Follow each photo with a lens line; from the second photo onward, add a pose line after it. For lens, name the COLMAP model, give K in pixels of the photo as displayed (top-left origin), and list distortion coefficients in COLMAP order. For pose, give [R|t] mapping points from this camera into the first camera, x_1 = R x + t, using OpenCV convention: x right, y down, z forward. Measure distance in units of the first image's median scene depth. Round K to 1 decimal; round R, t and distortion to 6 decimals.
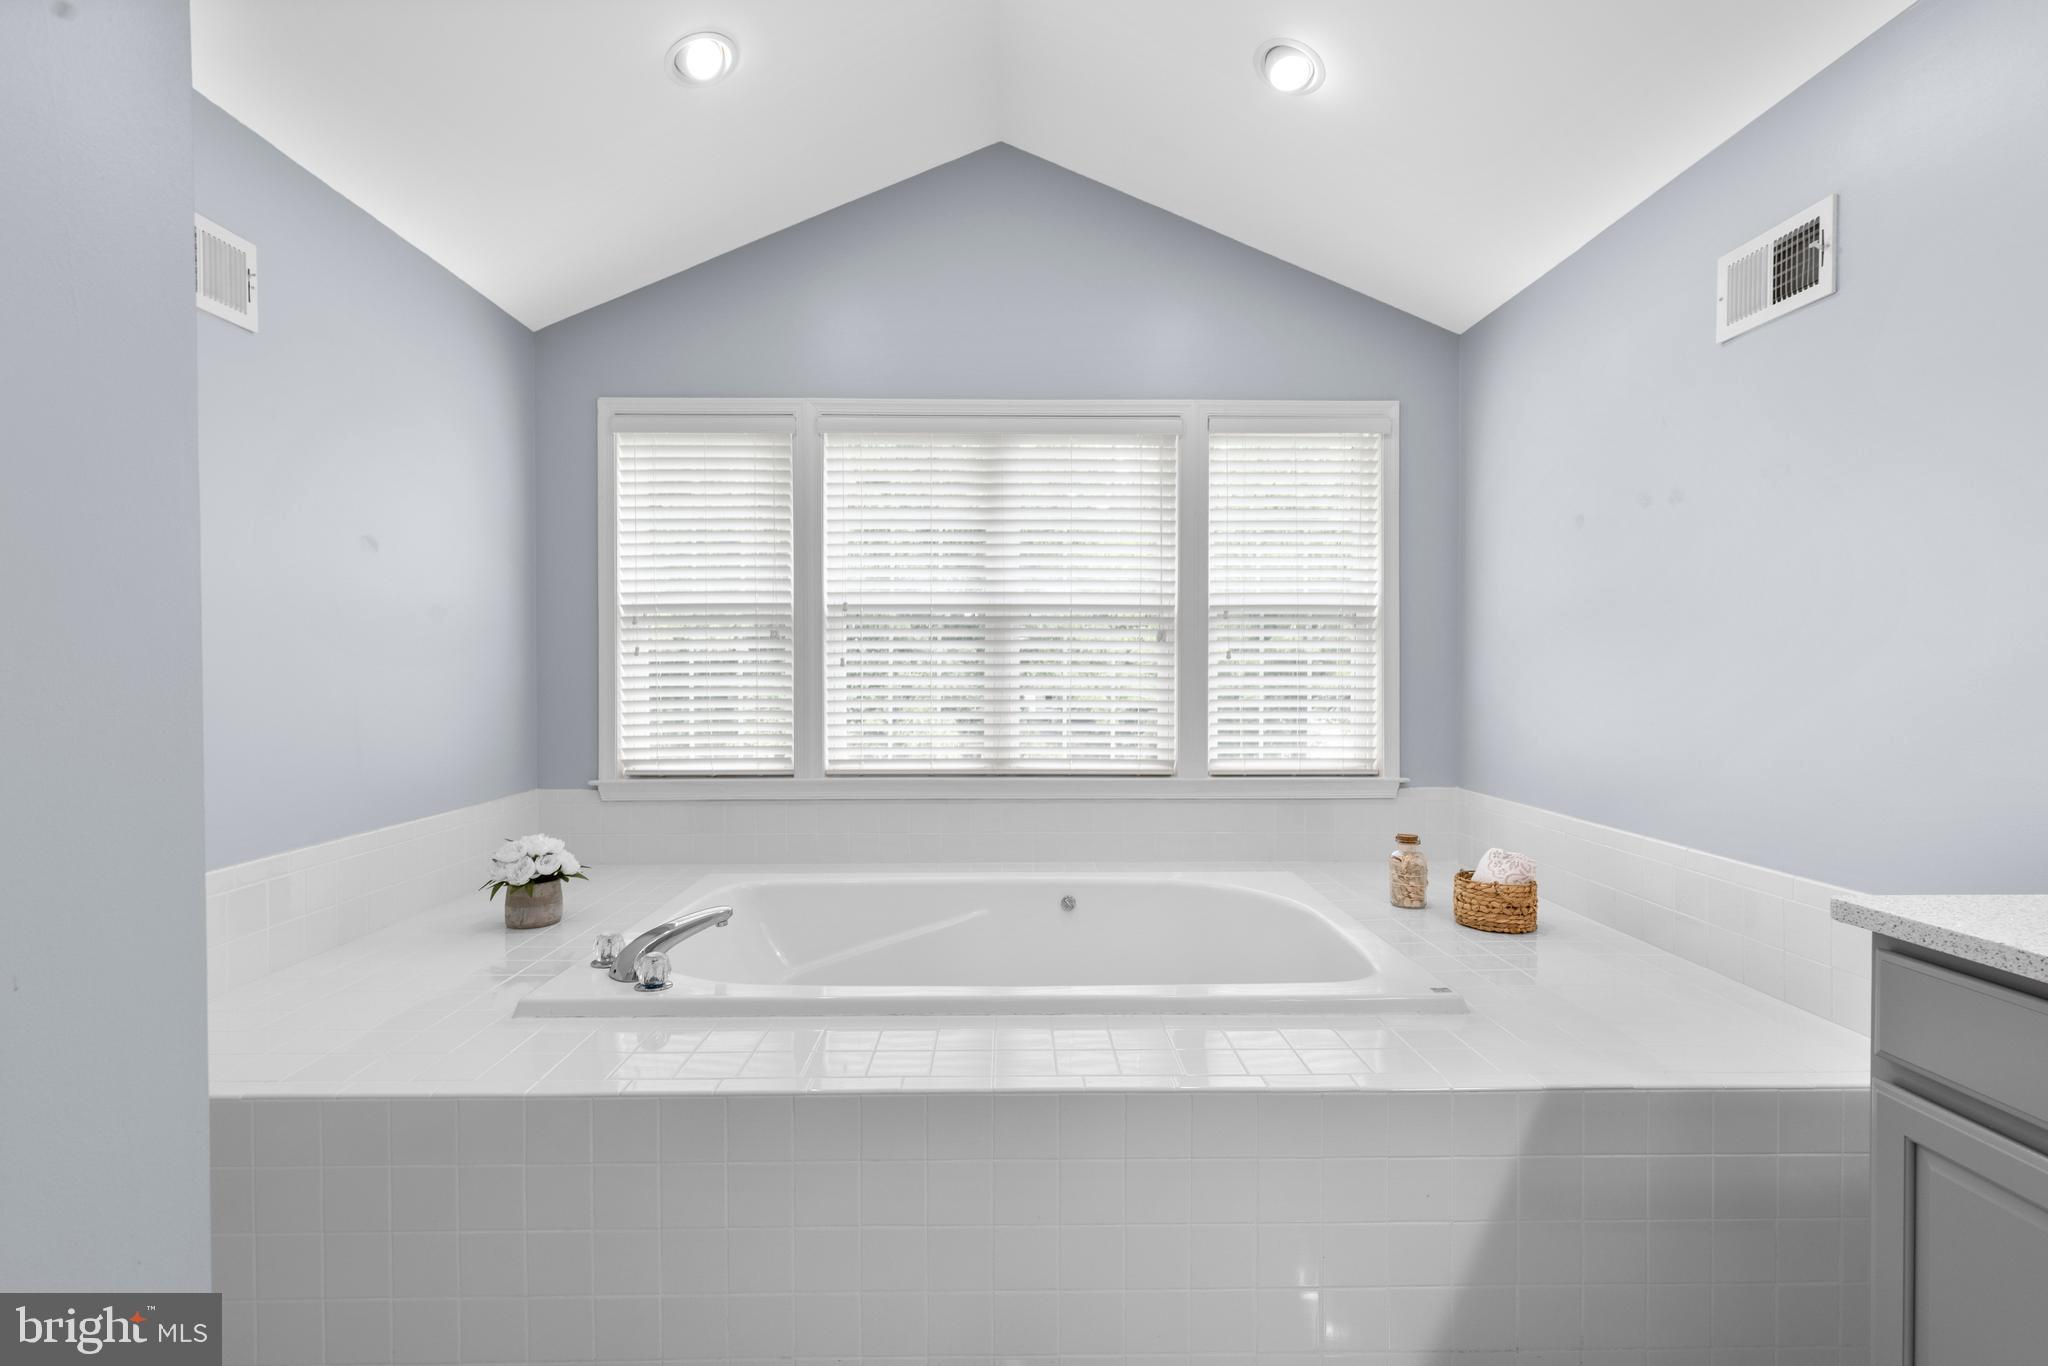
lens RADIAL K [[909.0, 0, 1028.4], [0, 909.0, 679.1], [0, 0, 1]] dist [0.003106, -0.000187]
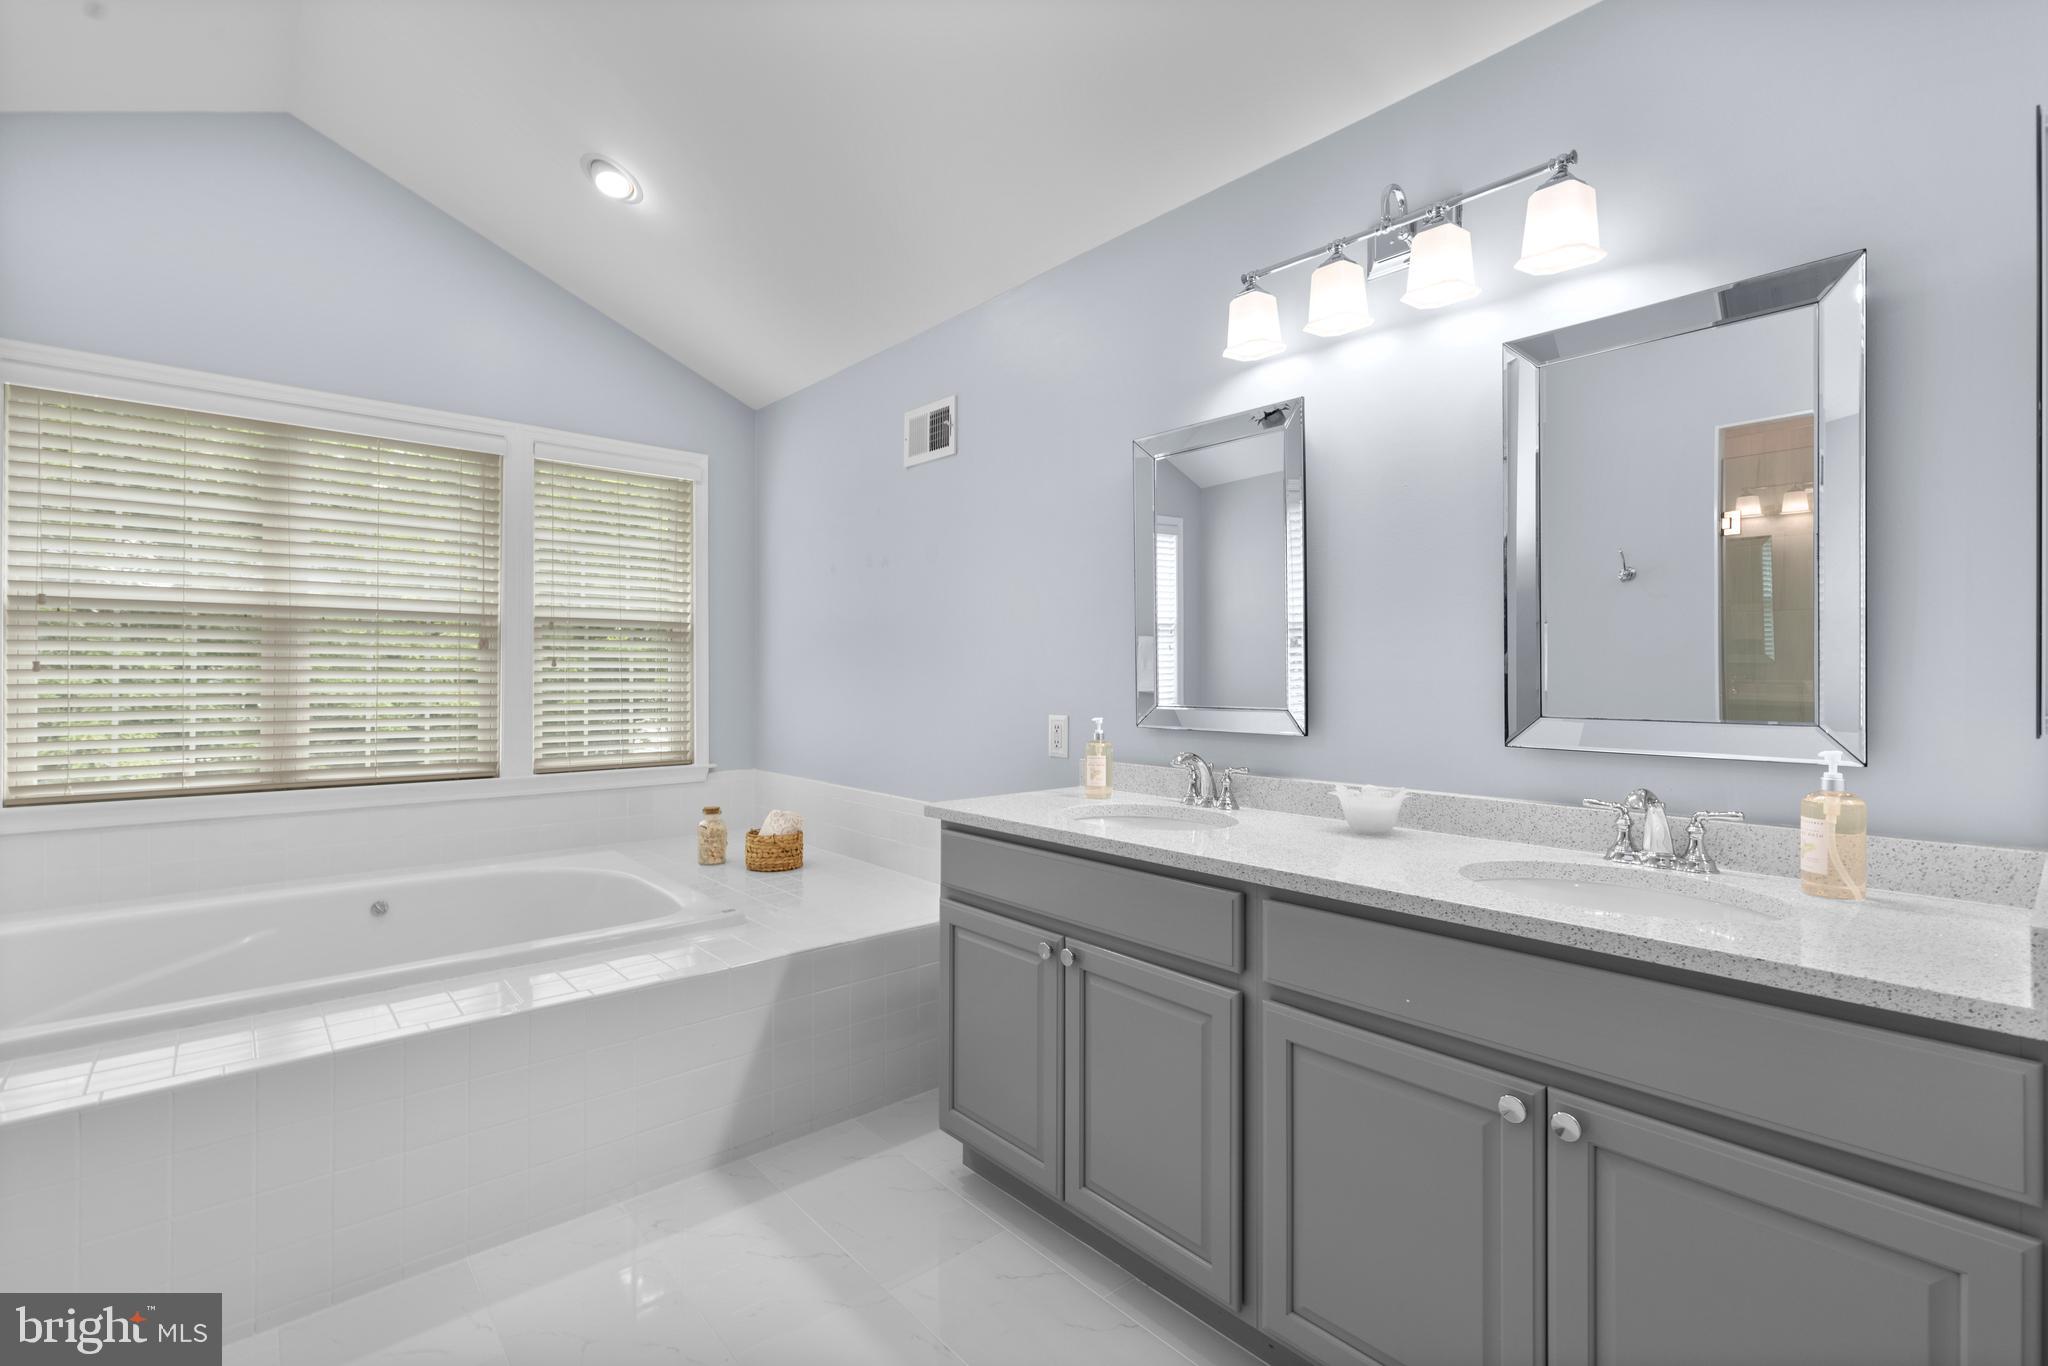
lens RADIAL K [[909.0, 0, 1029.8], [0, 909.0, 677.3], [0, 0, 1]] dist [0.003106, -0.000187]
pose [[0.759014, 0.000130, 0.651074, -0.071262], [0.002917, 0.999989, -0.003600, -0.004048], [-0.651068, 0.004632, 0.759006, -0.249950]]
